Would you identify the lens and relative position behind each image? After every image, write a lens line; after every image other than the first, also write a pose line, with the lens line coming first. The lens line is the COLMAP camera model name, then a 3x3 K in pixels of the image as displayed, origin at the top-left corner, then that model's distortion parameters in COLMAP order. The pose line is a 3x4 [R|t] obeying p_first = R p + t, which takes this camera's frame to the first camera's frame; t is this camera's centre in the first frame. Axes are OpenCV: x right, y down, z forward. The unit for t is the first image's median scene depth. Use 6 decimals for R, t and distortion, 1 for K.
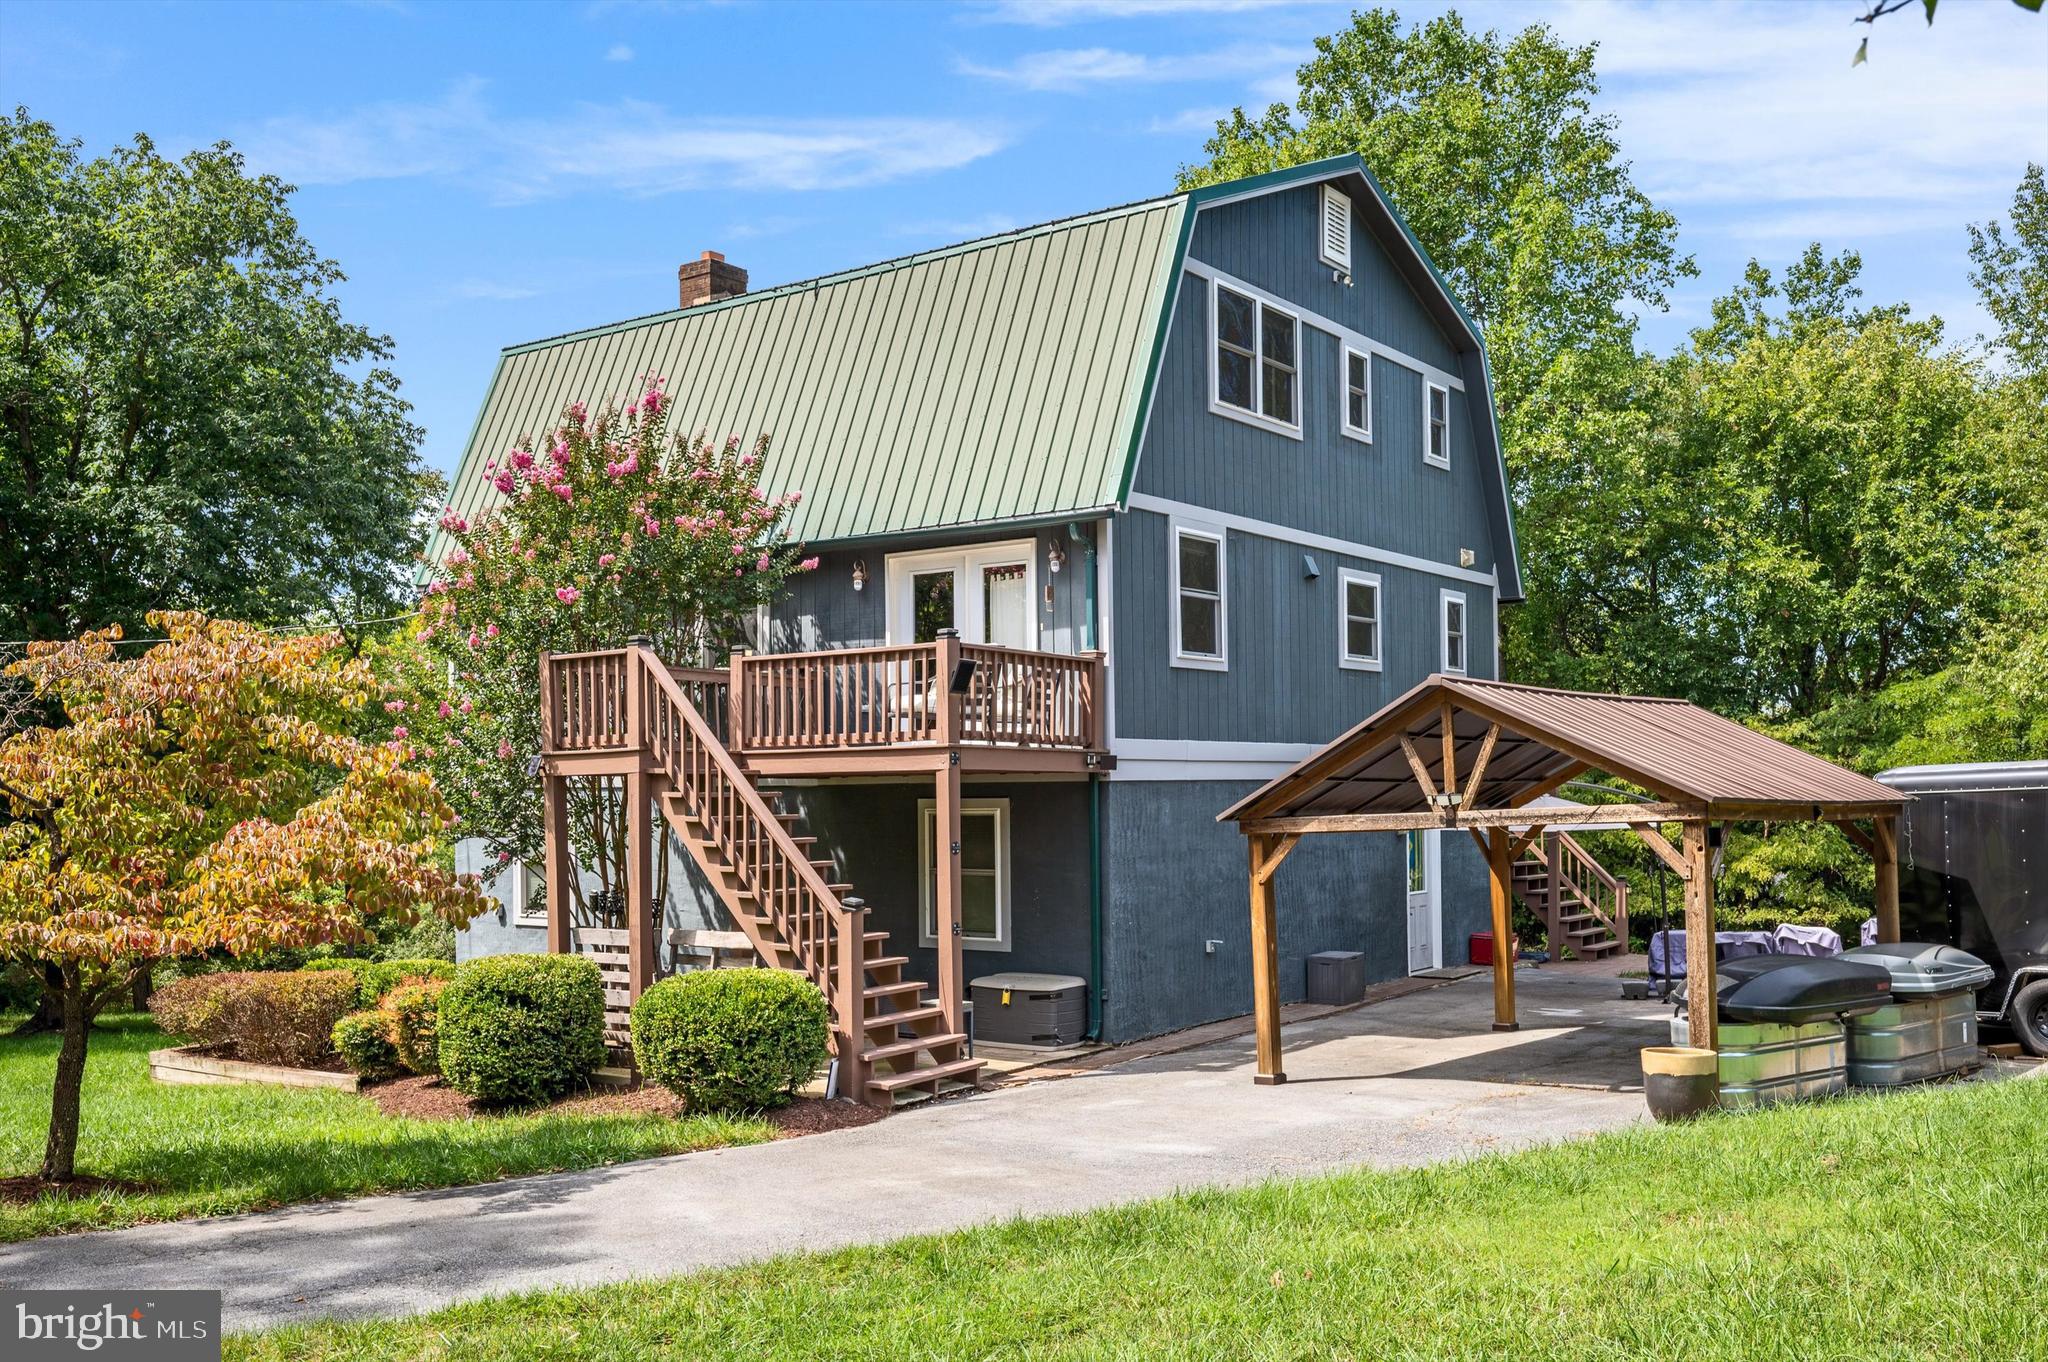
lens RADIAL K [[1820.2, 0, 1029.6], [0, 1820.2, 775.1], [0, 0, 1]] dist [-0.002452, 0.000436]
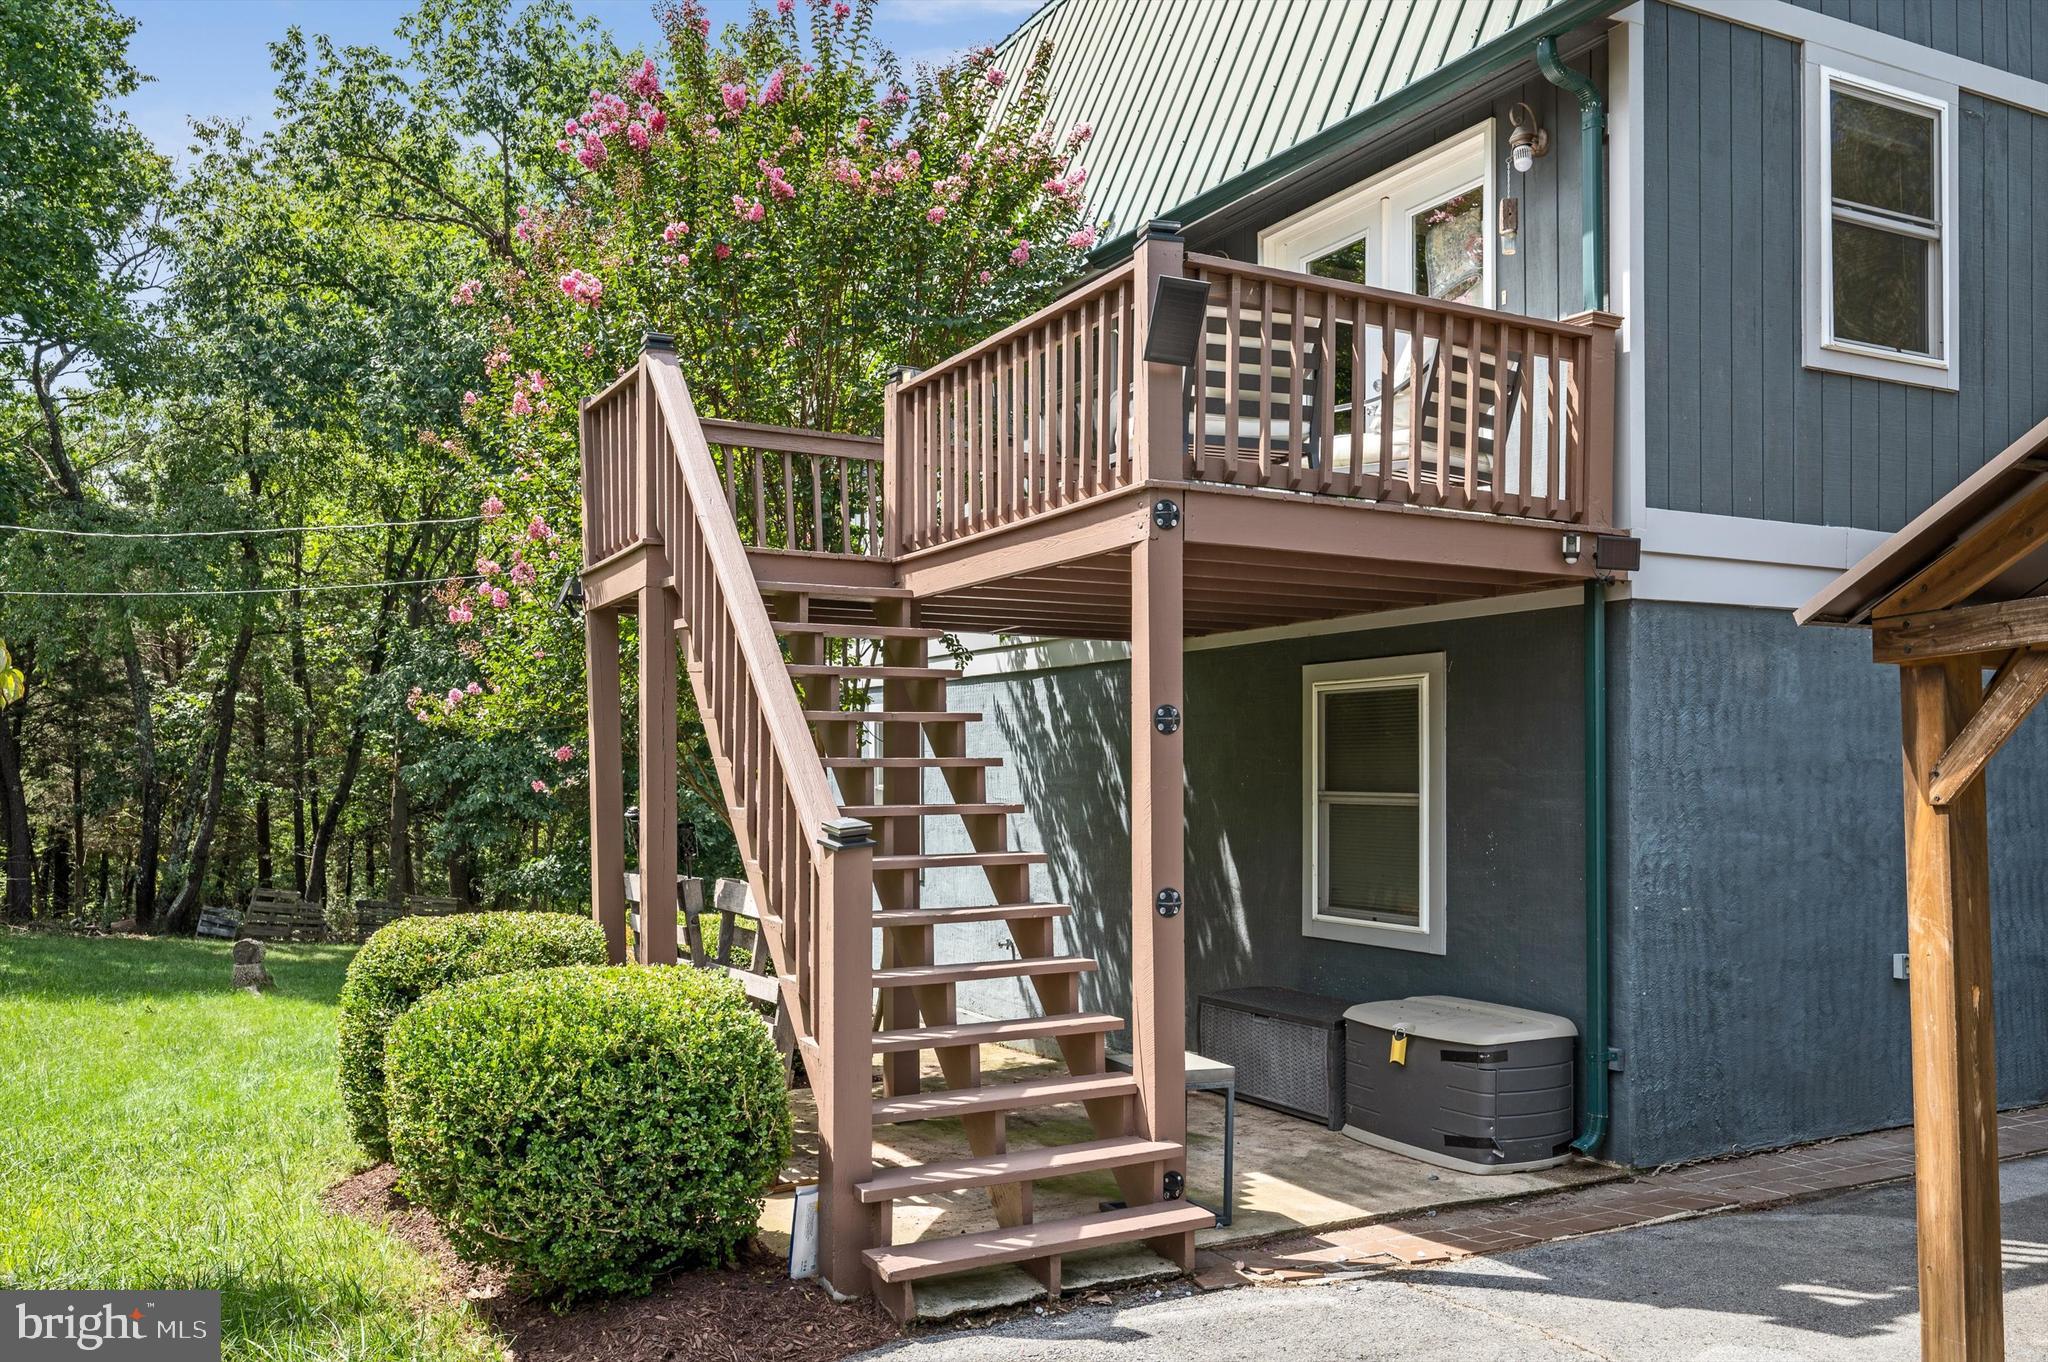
lens RADIAL K [[1647.6, 0, 1026.6], [0, 1647.6, 784.1], [0, 0, 1]] dist [-0.009401, 0.001570]
pose [[0.890731, 0.012378, -0.454363, 0.097660], [-0.004378, 0.999816, 0.018654, 0.042951], [0.454510, -0.014626, 0.890621, 0.558616]]
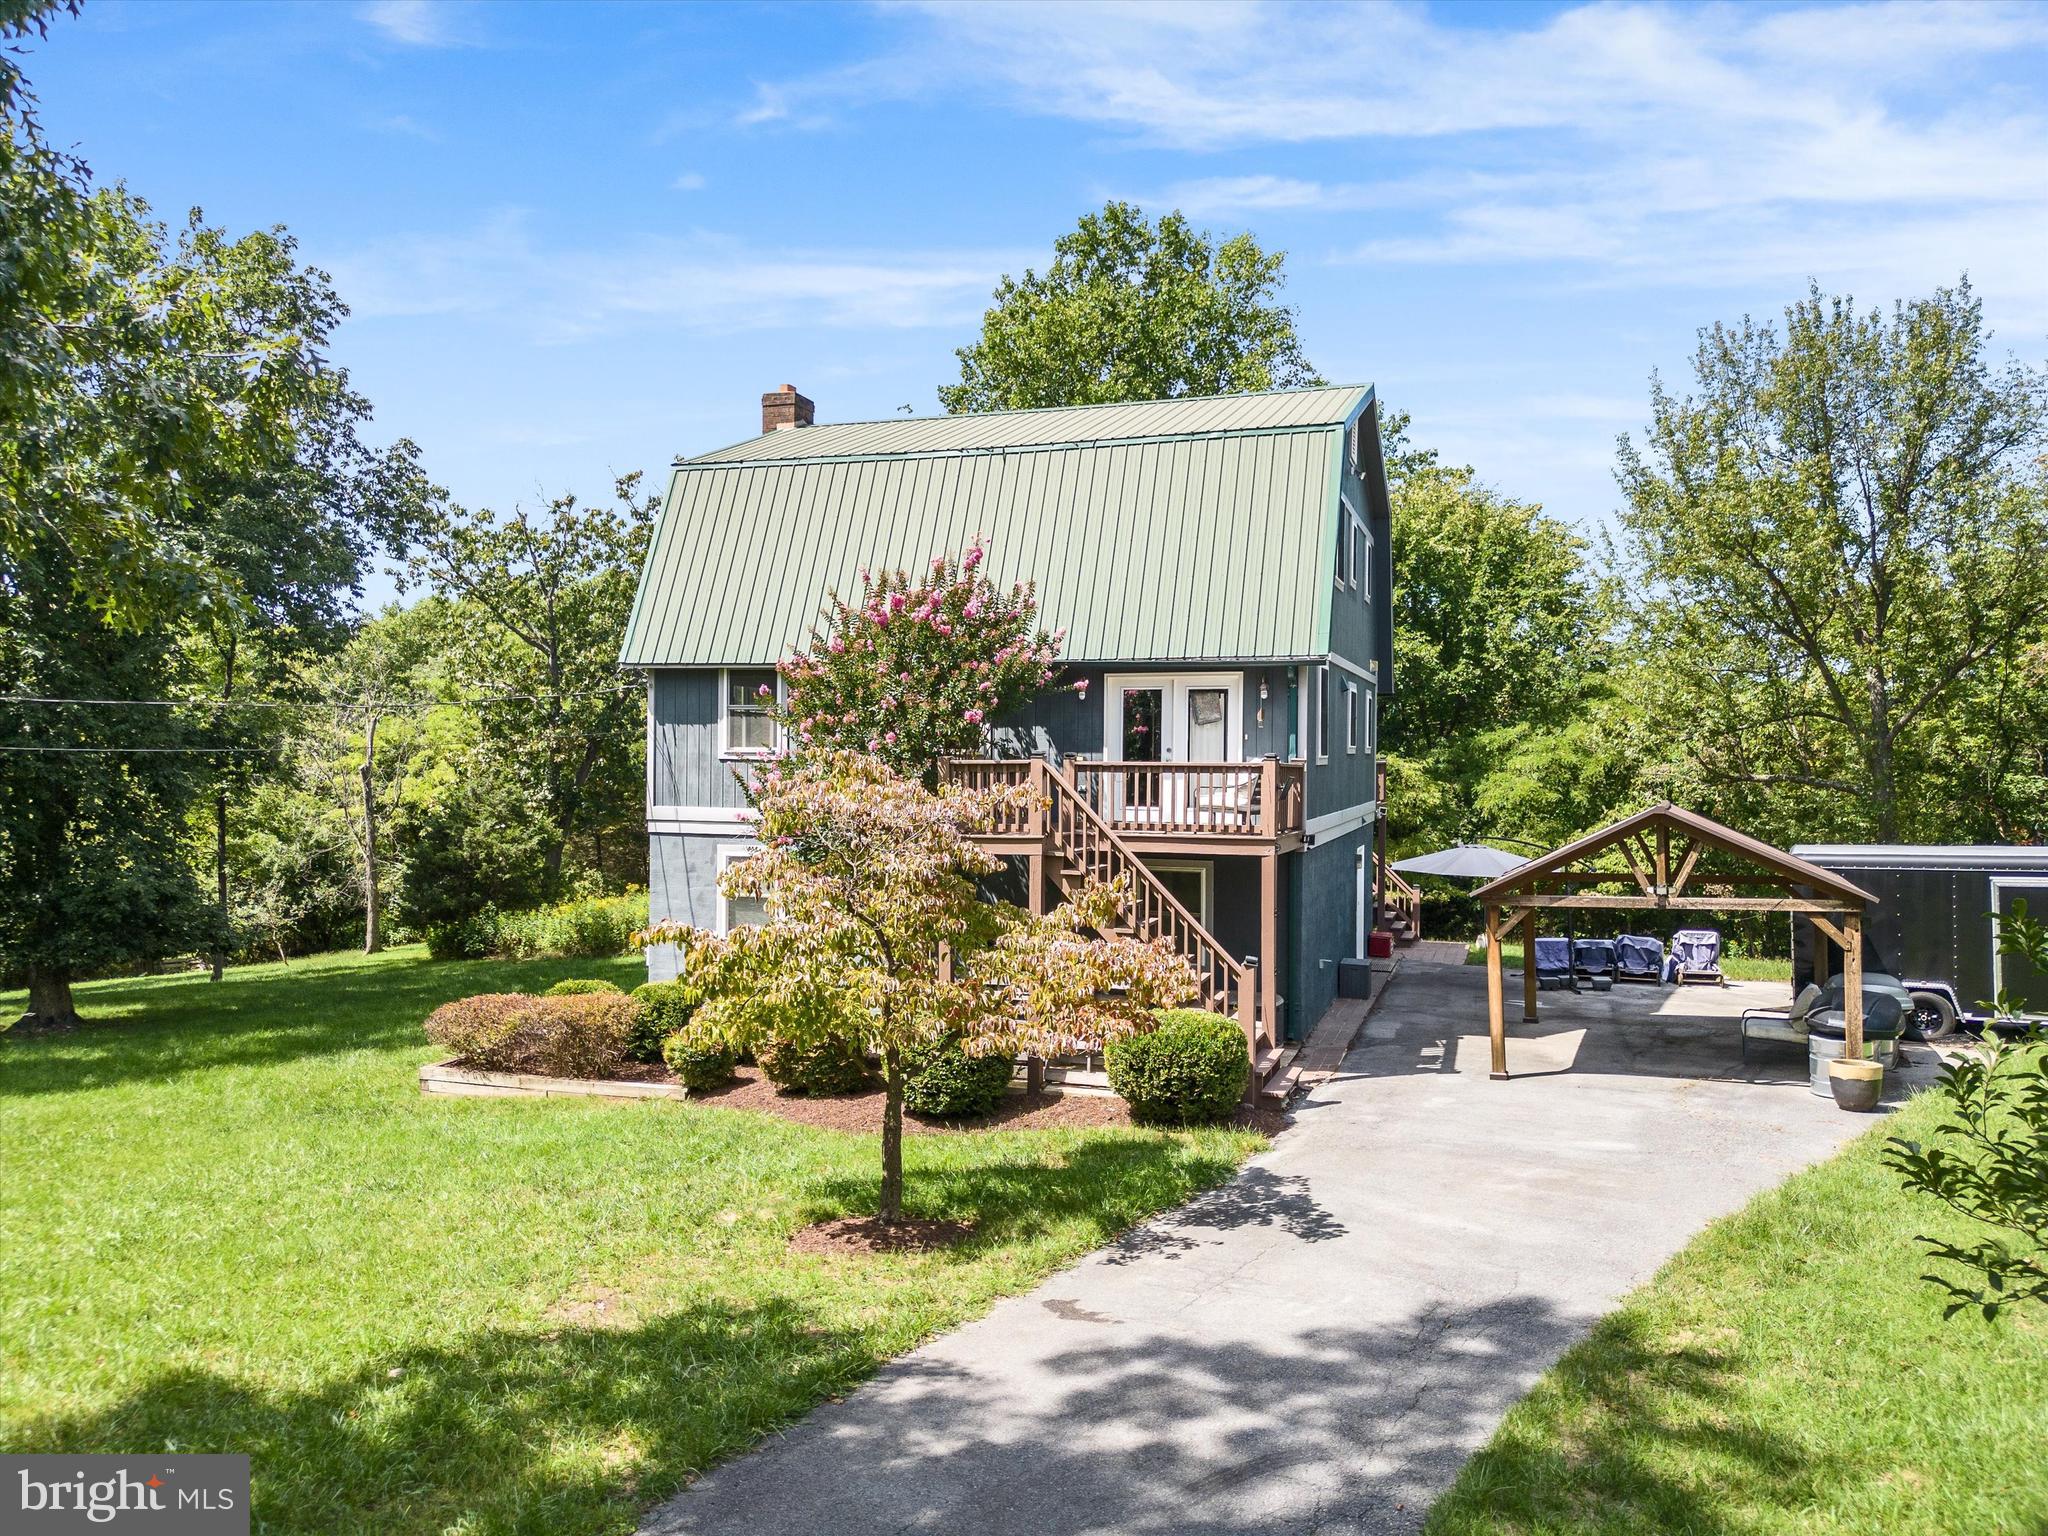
lens RADIAL K [[1452.7, 0, 1024.0], [0, 1452.7, 768.0], [0, 0, 1]] dist [0.081233, -0.060258]
pose [[0.956358, 0.015617, 0.291778, -0.485740], [-0.020714, 0.999682, 0.014386, -0.072570], [-0.291461, -0.019802, 0.956378, 0.000307]]
